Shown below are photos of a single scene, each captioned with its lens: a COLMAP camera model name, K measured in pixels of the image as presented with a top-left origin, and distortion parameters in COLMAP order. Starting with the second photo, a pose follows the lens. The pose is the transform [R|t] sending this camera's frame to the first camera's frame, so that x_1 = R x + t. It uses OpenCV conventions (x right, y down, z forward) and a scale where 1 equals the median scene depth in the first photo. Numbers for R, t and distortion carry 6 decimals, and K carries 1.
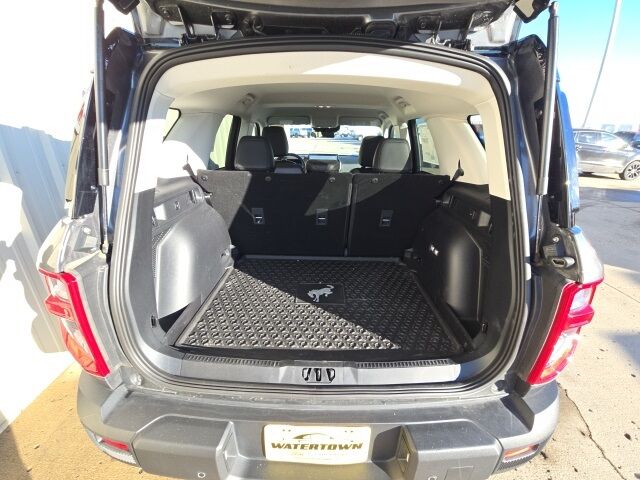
lens RADIAL K [[262.8, 0, 320.0], [0, 262.8, 240.0], [0, 0, 1]] dist [0.020404, -0.017929]
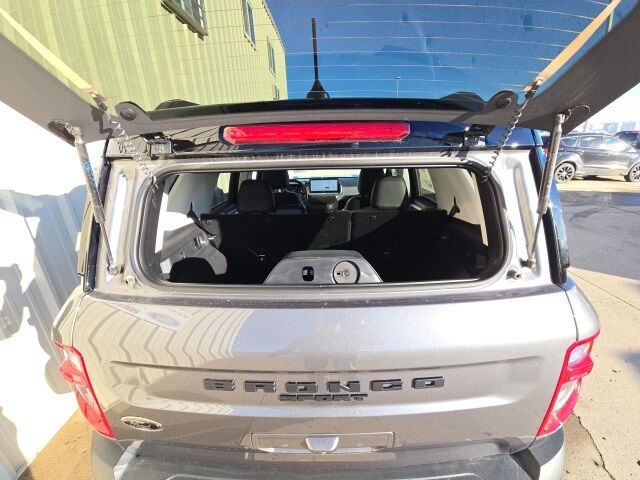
lens RADIAL K [[262.8, 0, 320.0], [0, 262.8, 240.0], [0, 0, 1]] dist [0.020404, -0.017929]
pose [[0.998944, -0.041029, -0.020658, 0.018280], [0.040239, 0.998492, -0.037334, -0.102142], [0.022159, 0.036464, 0.999089, -0.021401]]
